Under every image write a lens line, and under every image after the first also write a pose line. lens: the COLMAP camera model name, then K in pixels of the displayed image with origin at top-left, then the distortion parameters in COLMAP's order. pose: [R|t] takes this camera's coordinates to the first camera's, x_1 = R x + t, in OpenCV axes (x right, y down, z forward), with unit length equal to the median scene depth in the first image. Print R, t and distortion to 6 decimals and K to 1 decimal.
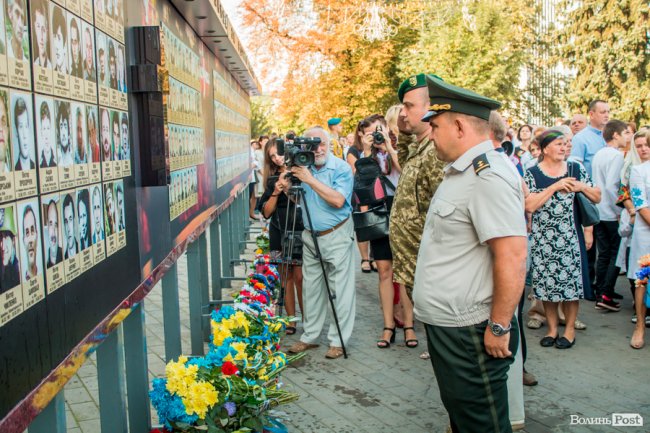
lens RADIAL K [[801.1, 0, 325.4], [0, 801.1, 216.0], [0, 0, 1]] dist [-0.097397, 0.163370]
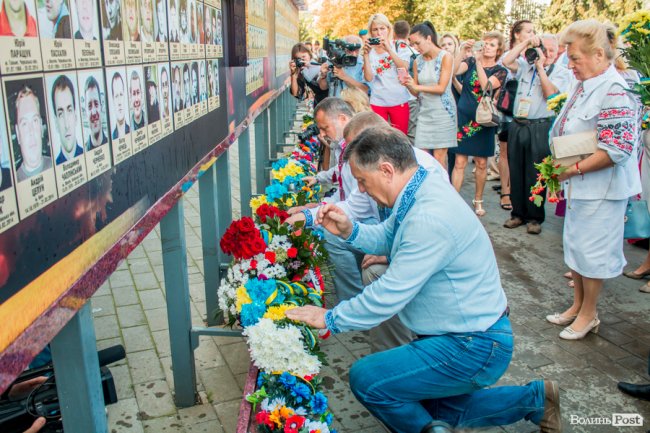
lens RADIAL K [[597.6, 0, 324.0], [0, 597.6, 214.9], [0, 0, 1]] dist [-0.146554, 0.144840]
pose [[0.998551, 0.037608, -0.038502, -0.011136], [-0.030132, 0.983378, 0.179054, 0.020709], [0.044596, -0.177634, 0.983086, -0.039137]]
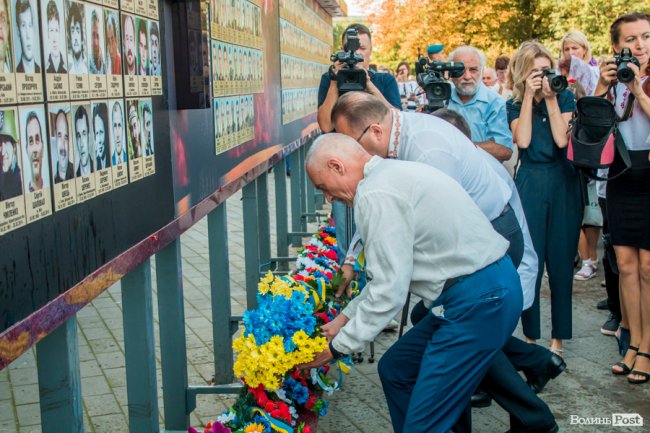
lens RADIAL K [[992.1, 0, 324.5], [0, 992.1, 213.1], [0, 0, 1]] dist [-0.040582, 0.150615]
pose [[0.993913, 0.014426, -0.109220, 0.036364], [-0.009767, 0.999024, 0.043071, 0.020535], [0.109735, -0.041742, 0.993084, -0.045192]]
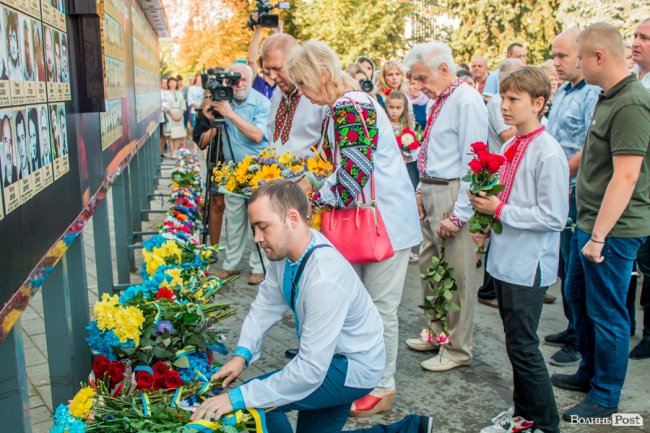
lens RADIAL K [[744.2, 0, 323.8], [0, 744.2, 216.9], [0, 0, 1]] dist [-0.082101, 0.082006]
pose [[0.991337, -0.012699, 0.130729, -0.037948], [0.002014, 0.996668, 0.081546, 0.013079], [-0.131329, -0.080577, 0.988059, 0.035863]]
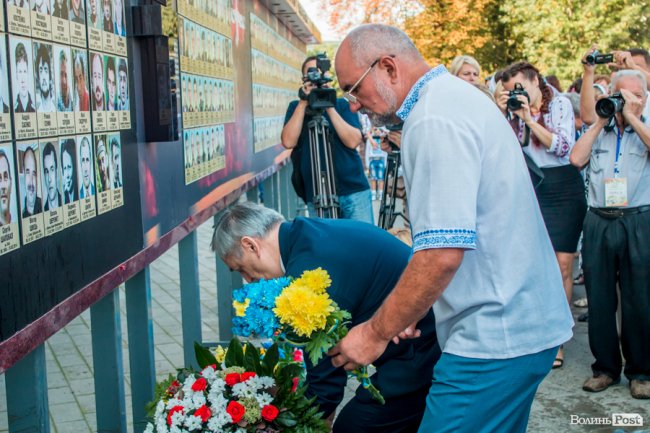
lens RADIAL K [[989.1, 0, 324.2], [0, 989.1, 216.3], [0, 0, 1]] dist [-0.047963, 0.149194]
pose [[0.996129, 0.007613, -0.087571, 0.049413], [-0.005727, 0.999747, 0.021770, 0.015456], [0.087714, -0.021184, 0.995920, -0.065751]]
